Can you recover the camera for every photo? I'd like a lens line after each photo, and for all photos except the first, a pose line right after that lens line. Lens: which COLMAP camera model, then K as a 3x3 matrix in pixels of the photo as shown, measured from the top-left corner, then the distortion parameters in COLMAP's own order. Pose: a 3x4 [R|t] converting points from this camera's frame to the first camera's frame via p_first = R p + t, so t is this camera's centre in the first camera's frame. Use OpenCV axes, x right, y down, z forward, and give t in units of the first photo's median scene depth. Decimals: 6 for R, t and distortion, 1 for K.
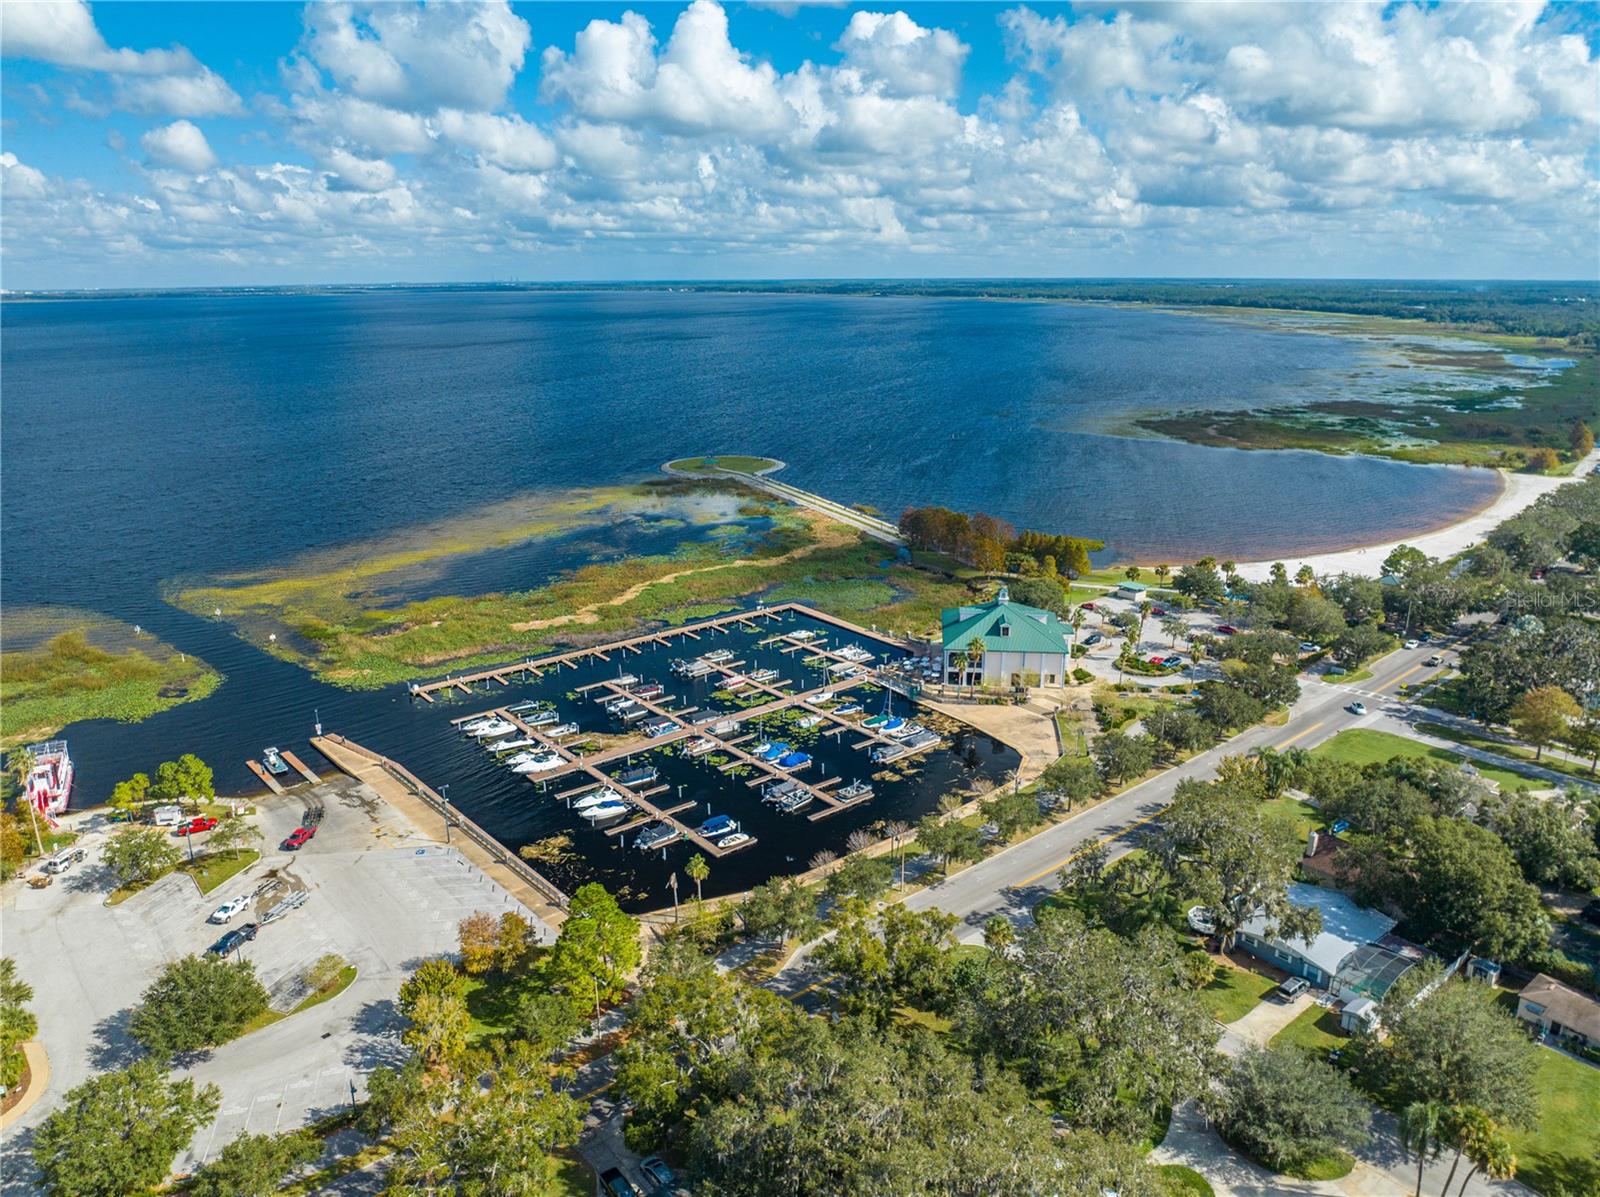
lens RADIAL K [[1126.3, 0, 790.8], [0, 1126.3, 601.7], [0, 0, 1]] dist [-0.039025, 0.003963]
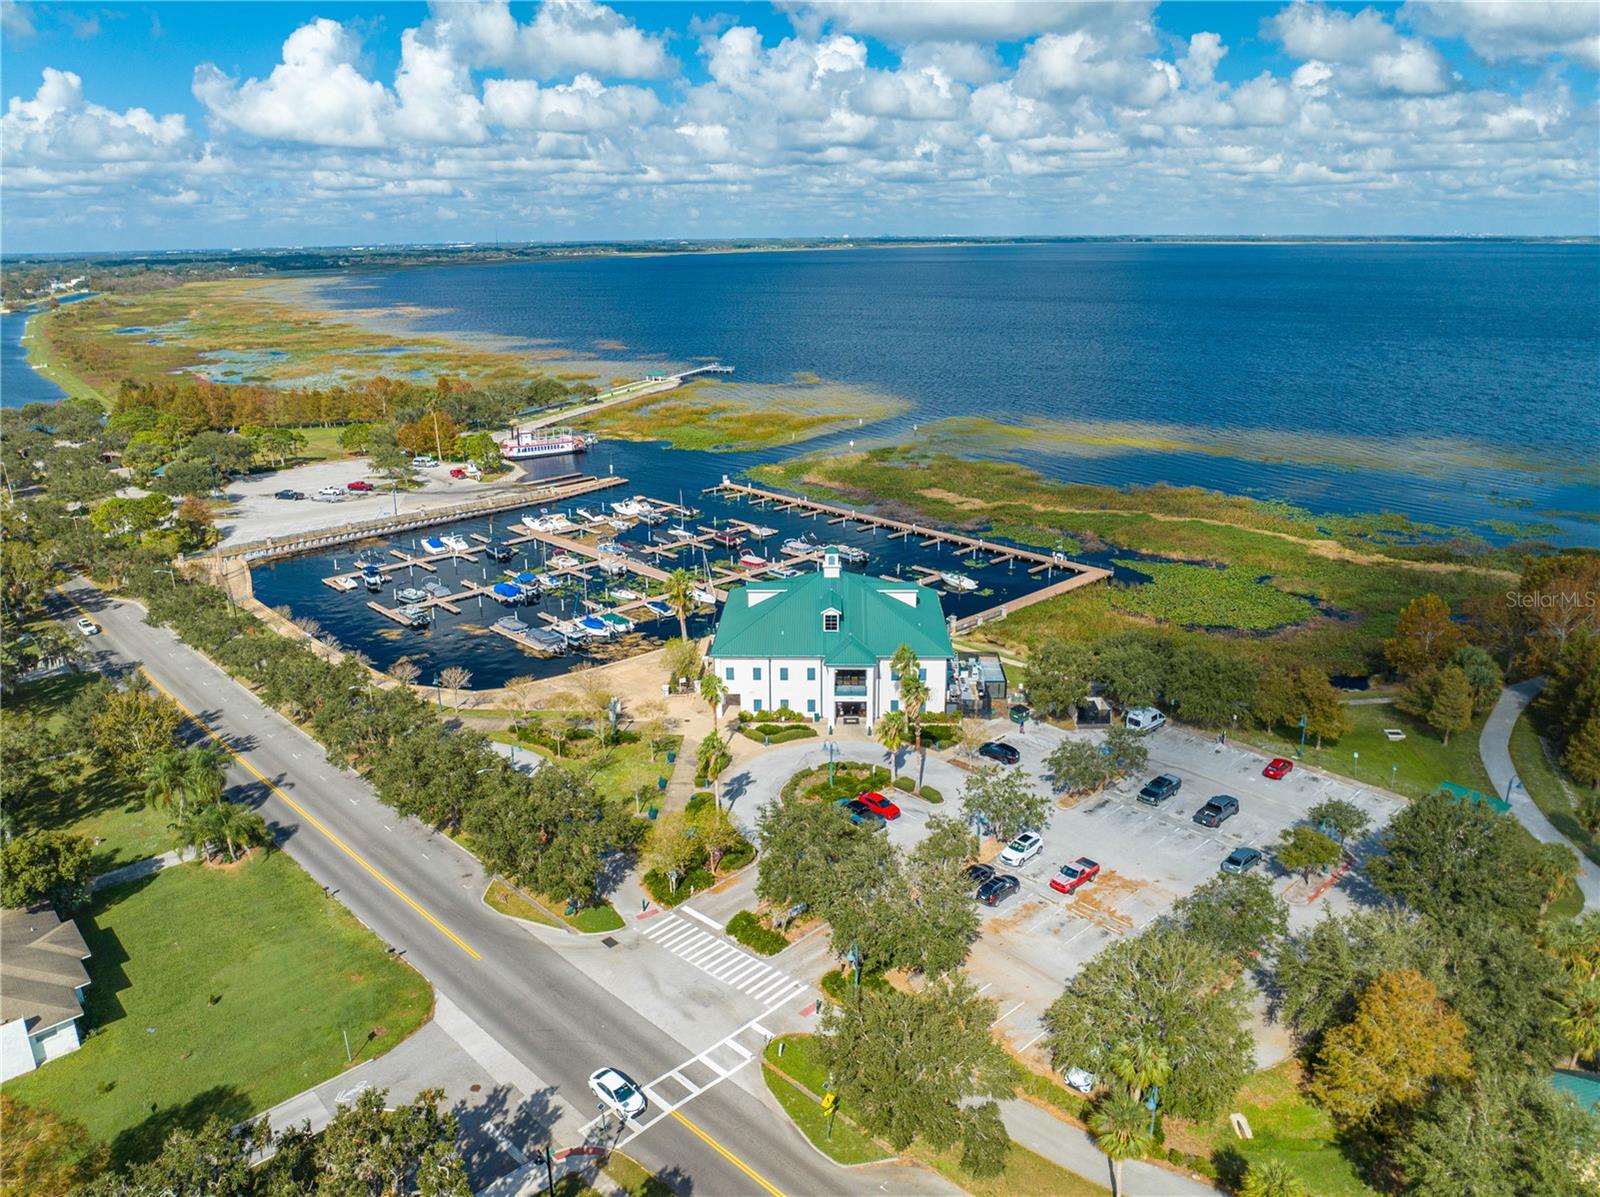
lens RADIAL K [[1126.3, 0, 790.8], [0, 1126.3, 601.7], [0, 0, 1]] dist [-0.039025, 0.003963]
pose [[0.076857, 0.314222, -0.946233, 0.796384], [-0.270342, 0.920056, 0.283571, -0.153736], [0.959692, 0.234013, 0.155660, 0.972763]]
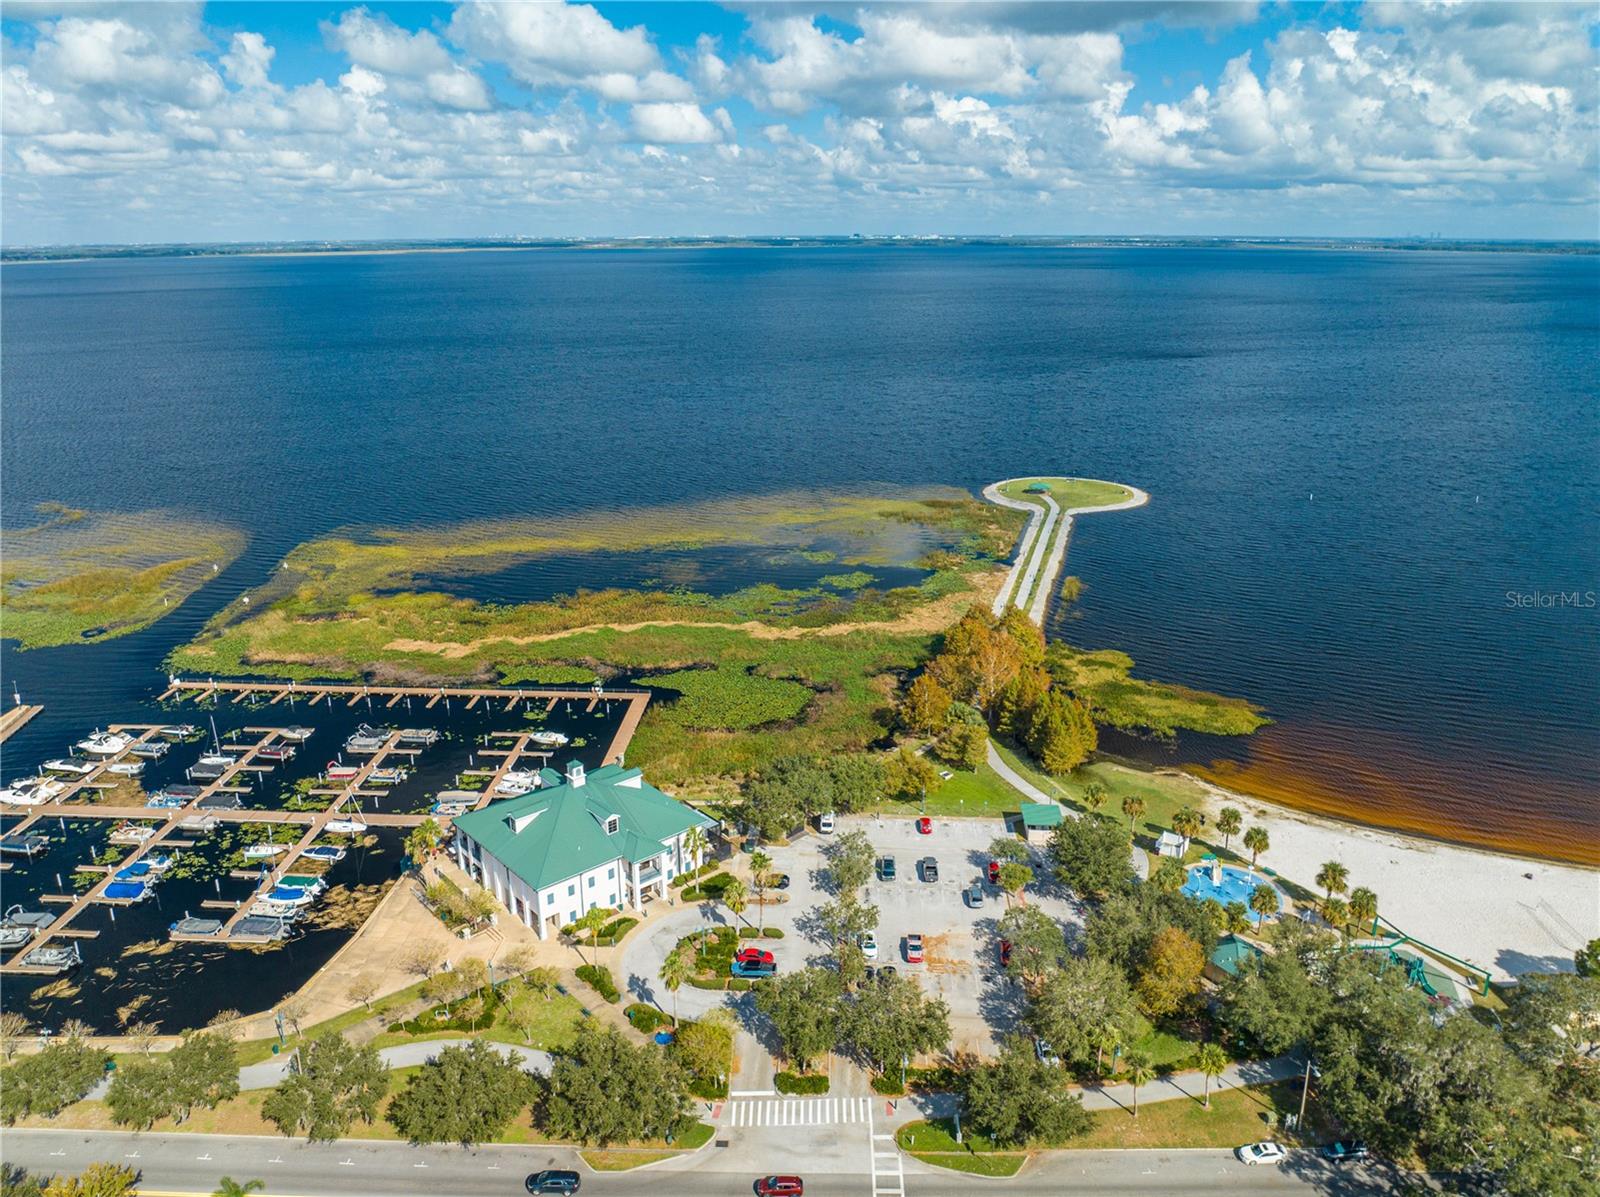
lens RADIAL K [[1152.5, 0, 792.1], [0, 1152.5, 589.1], [0, 0, 1]] dist [-0.058370, 0.025652]
pose [[0.745635, 0.201541, -0.635146, 0.752109], [-0.188952, 0.977989, 0.088508, -0.211435], [0.639004, 0.054018, 0.767304, 0.602174]]
